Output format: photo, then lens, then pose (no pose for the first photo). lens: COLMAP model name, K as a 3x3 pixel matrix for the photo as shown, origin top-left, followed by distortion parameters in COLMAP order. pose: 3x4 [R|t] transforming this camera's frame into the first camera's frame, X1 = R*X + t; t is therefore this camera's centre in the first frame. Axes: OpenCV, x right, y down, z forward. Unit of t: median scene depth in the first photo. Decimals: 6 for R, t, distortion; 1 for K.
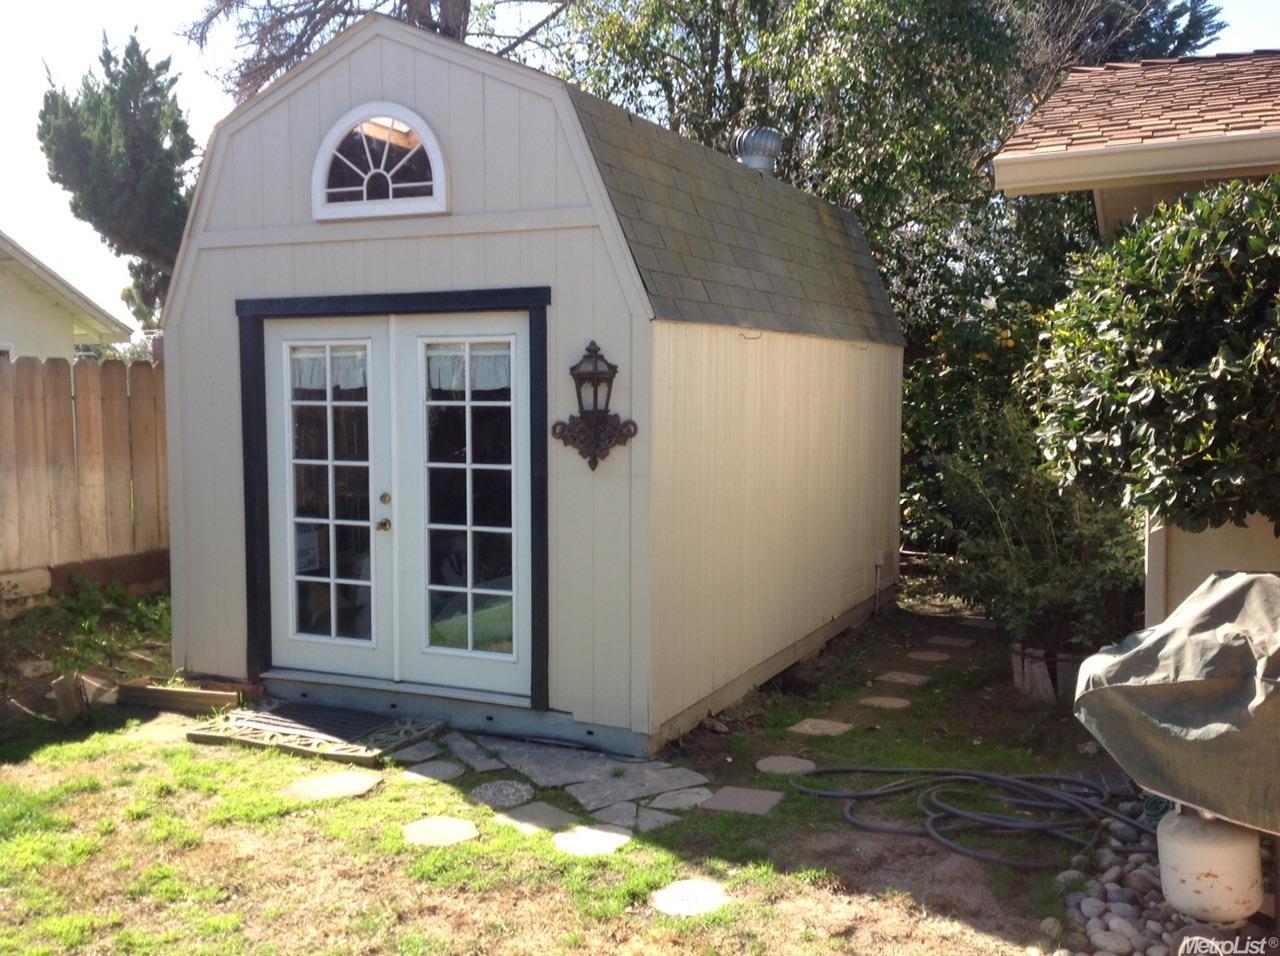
lens RADIAL K [[1196.2, 0, 633.2], [0, 1196.2, 477.8], [0, 0, 1]] dist [0.230163, -0.511000]
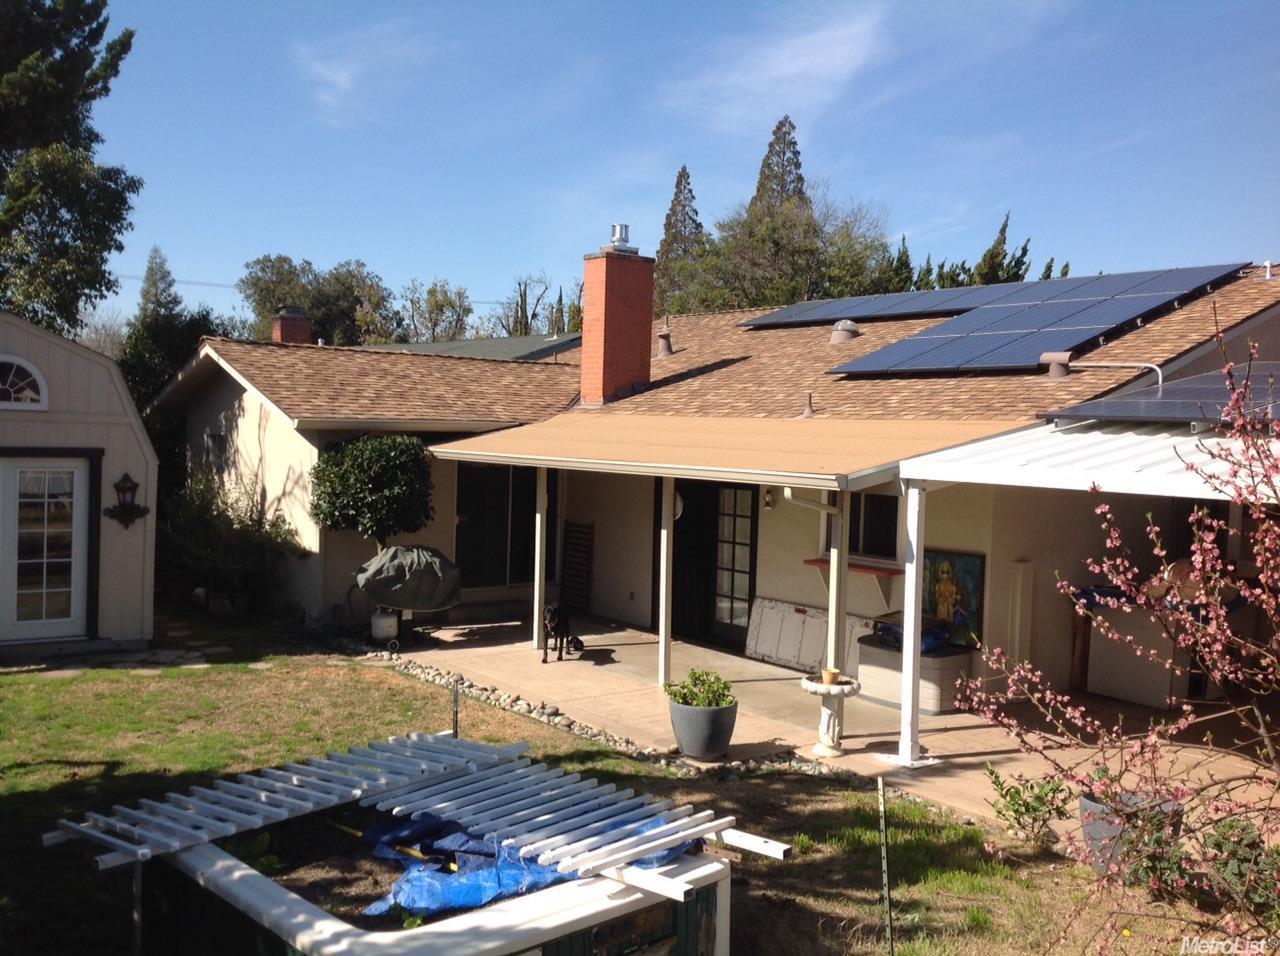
lens RADIAL K [[1187.4, 0, 644.0], [0, 1187.4, 480.6], [0, 0, 1]] dist [0.222376, -0.507637]
pose [[0.464338, -0.020959, 0.885410, -1.600458], [0.025252, 0.999627, 0.010420, -0.096660], [-0.885298, 0.017521, 0.464694, -0.934135]]
